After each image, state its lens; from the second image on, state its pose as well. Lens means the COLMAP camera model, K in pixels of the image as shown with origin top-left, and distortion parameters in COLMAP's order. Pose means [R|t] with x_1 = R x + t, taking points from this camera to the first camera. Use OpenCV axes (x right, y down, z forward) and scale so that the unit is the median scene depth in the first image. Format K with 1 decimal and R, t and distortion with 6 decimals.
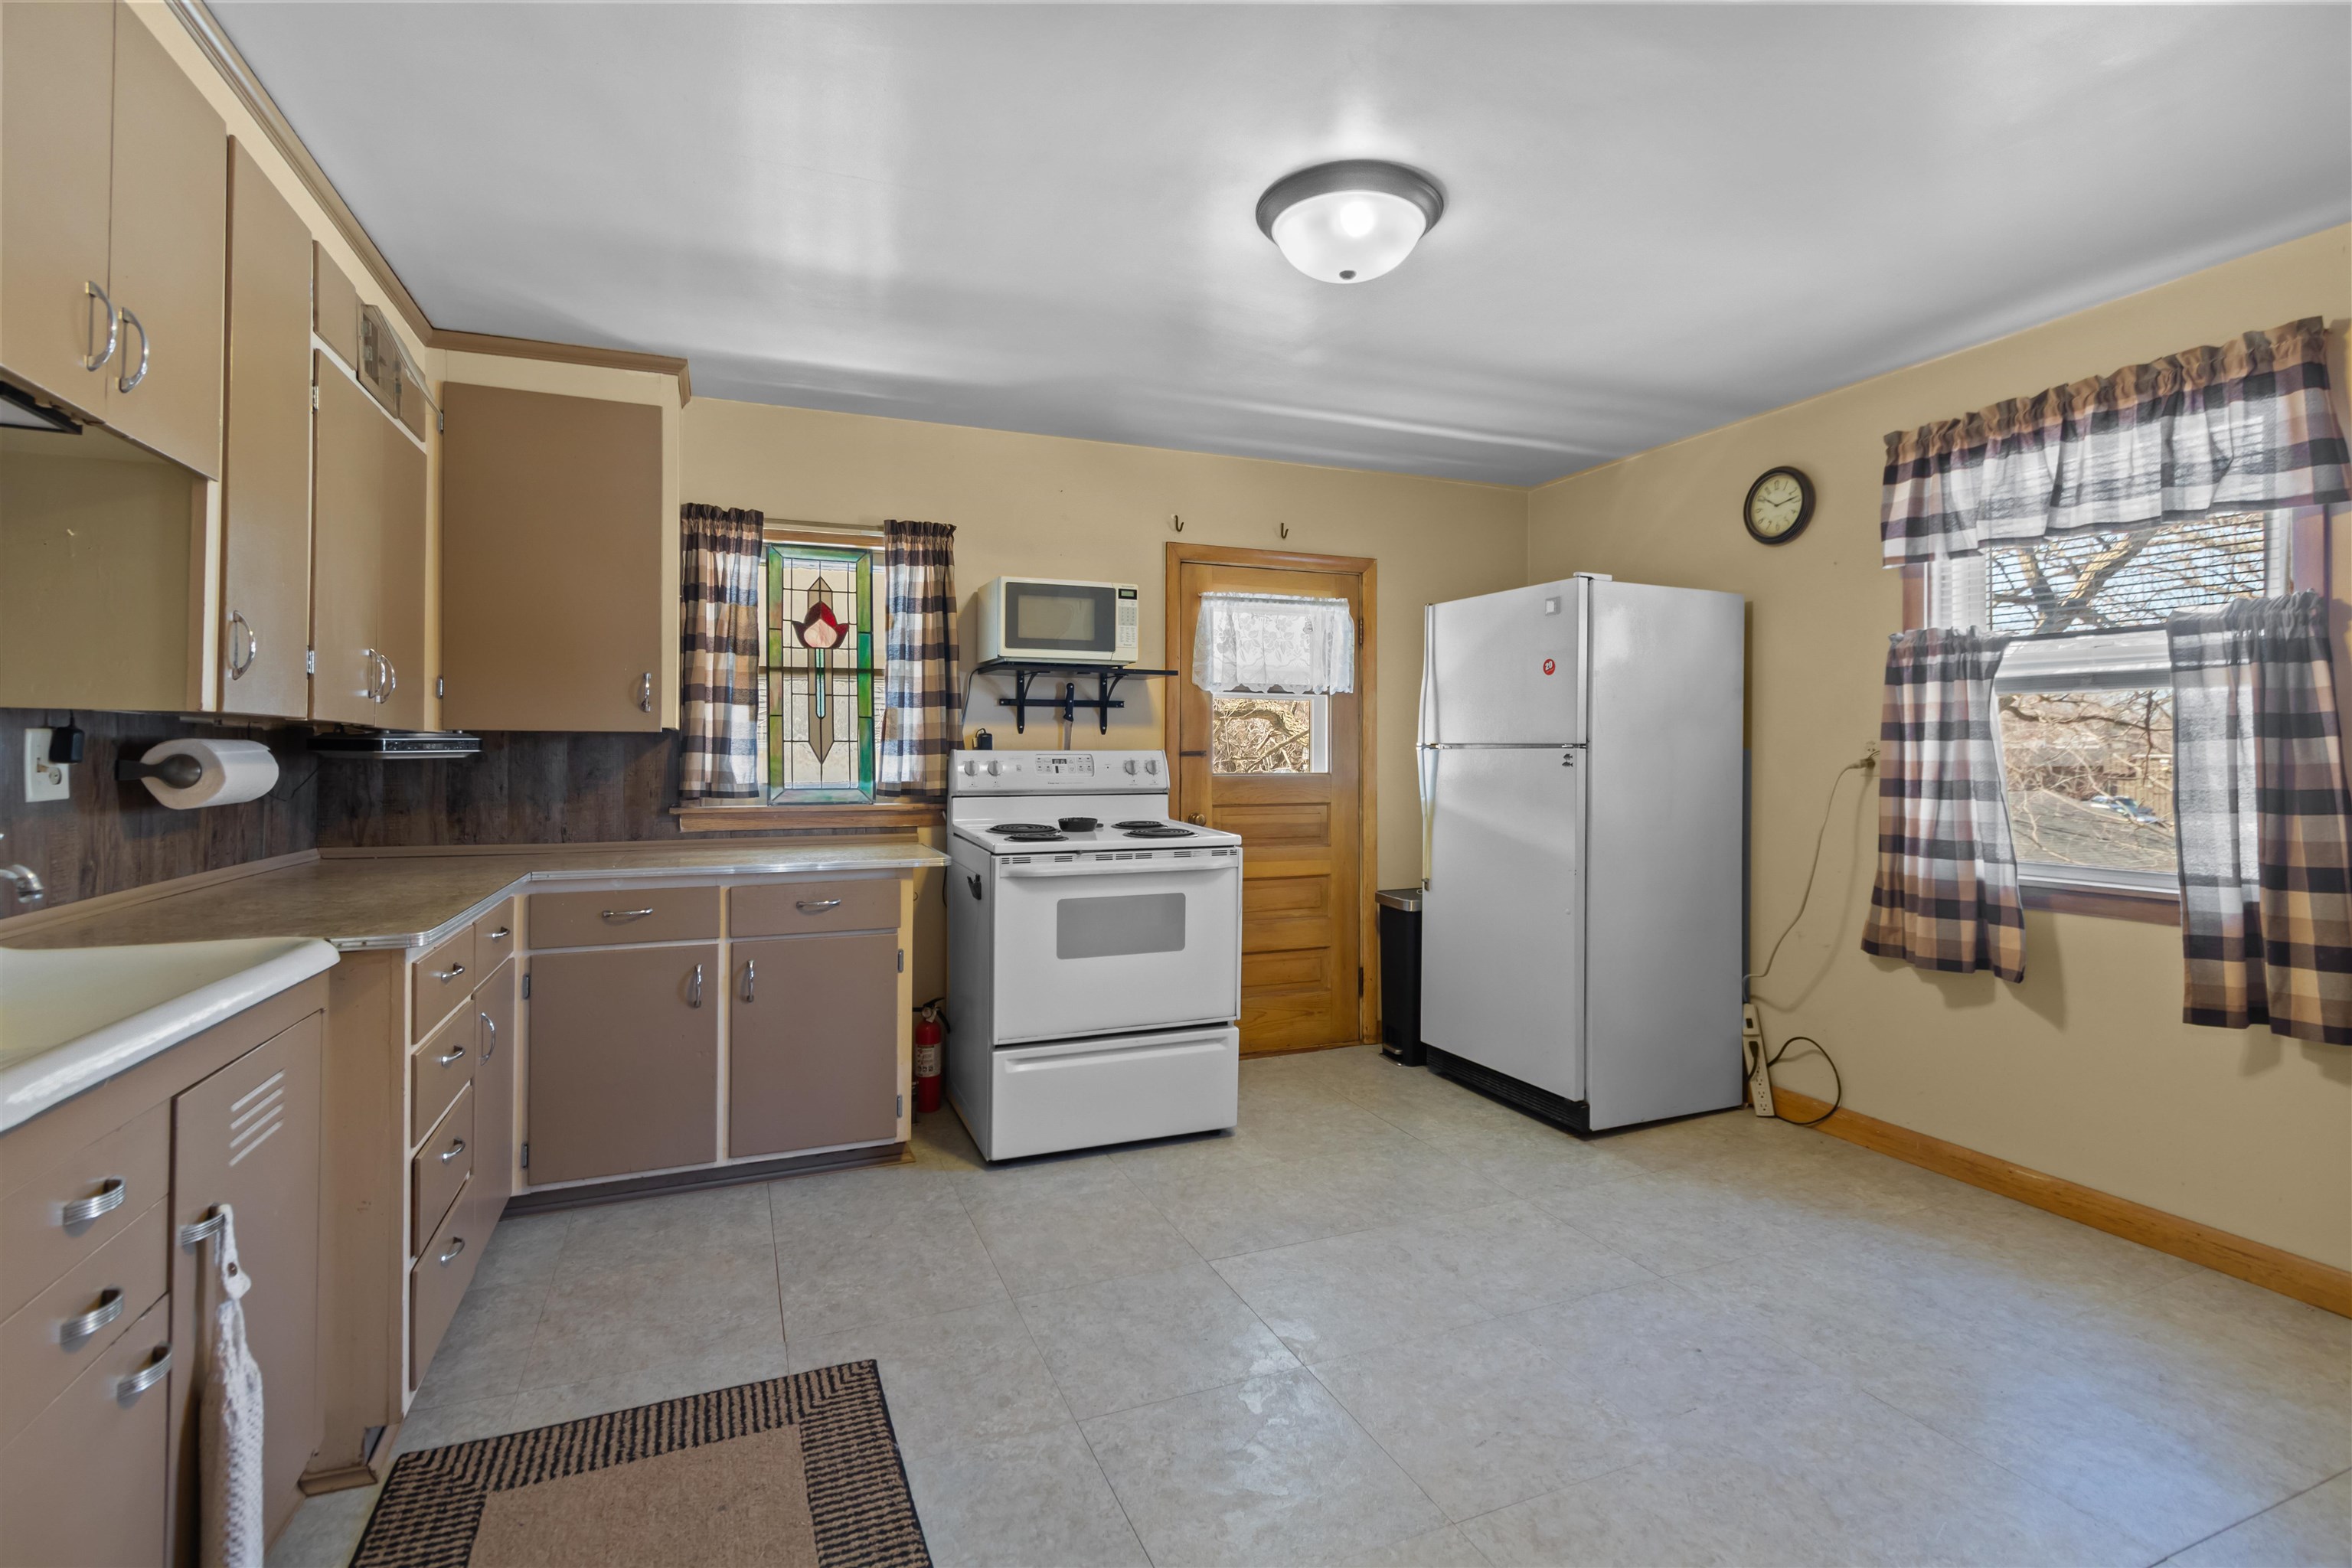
lens RADIAL K [[1100.6, 0, 1177.7], [0, 1100.6, 752.8], [0, 0, 1]] dist [0.002774, 0.000257]
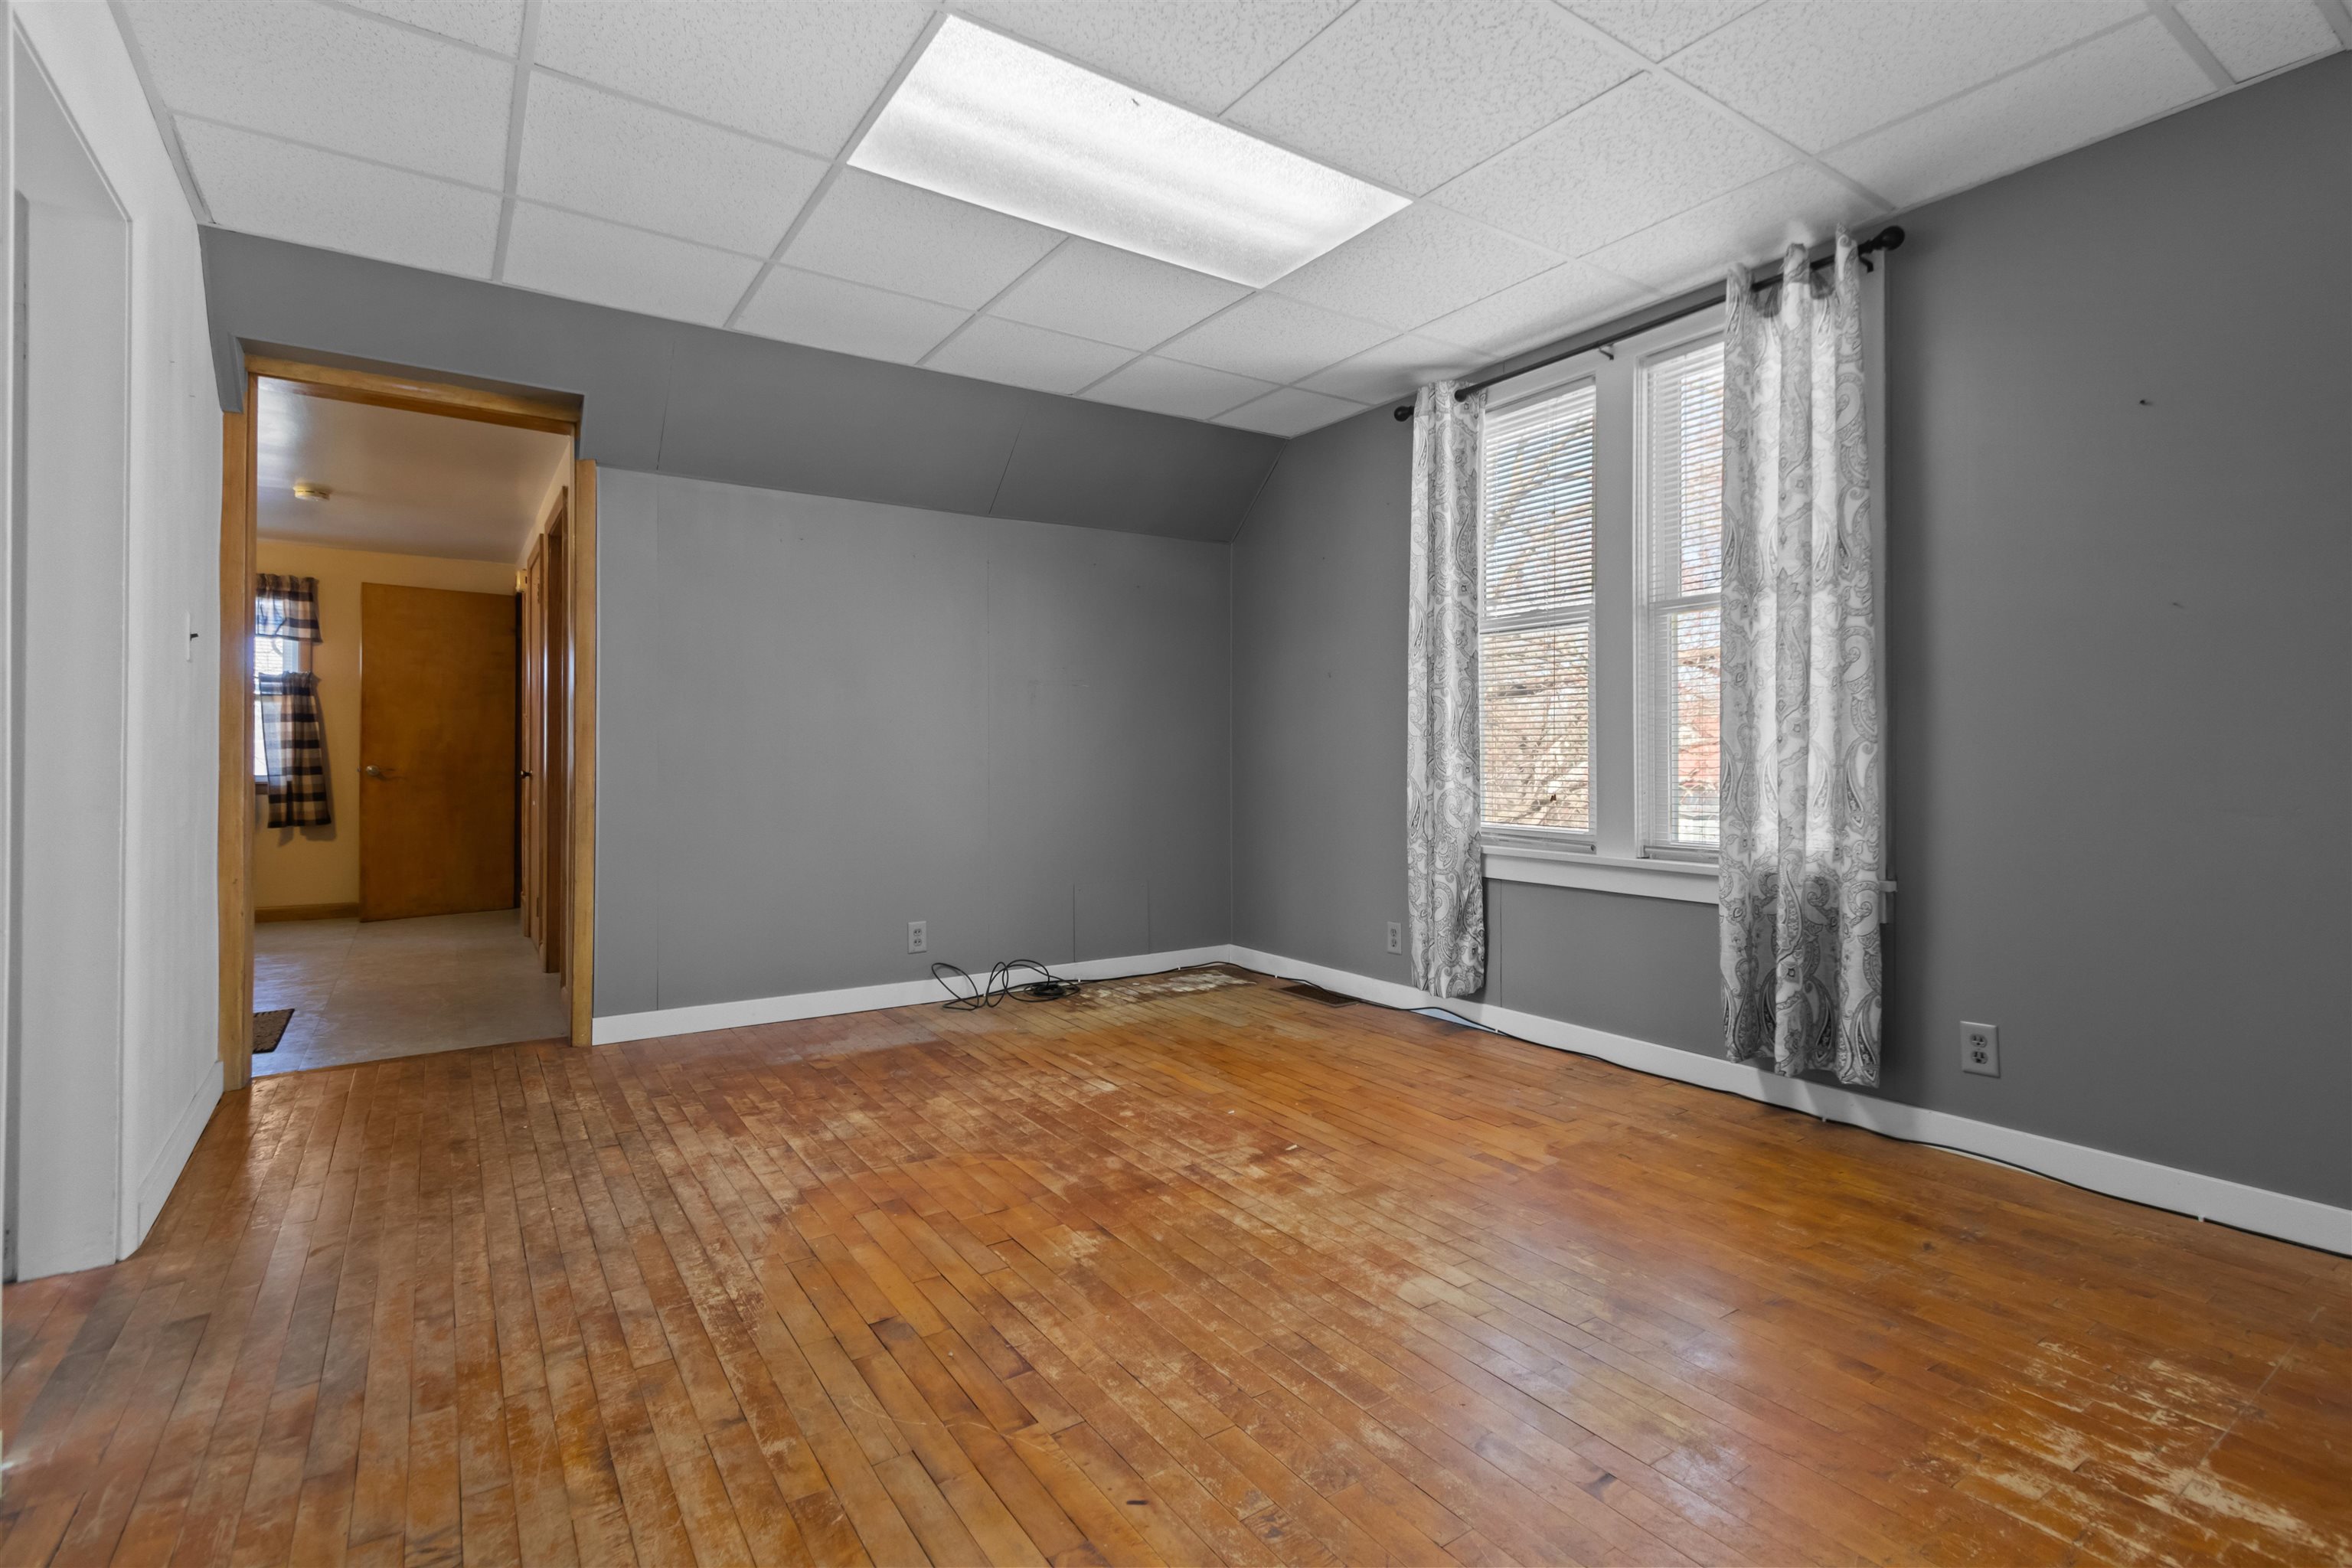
lens RADIAL K [[1100.6, 0, 1177.7], [0, 1100.6, 752.8], [0, 0, 1]] dist [0.002774, 0.000257]
pose [[-0.203462, 0.003370, 0.979077, -2.204415], [-0.008242, 0.999953, -0.005155, 0.061369], [-0.979048, -0.009118, -0.203425, -0.626074]]
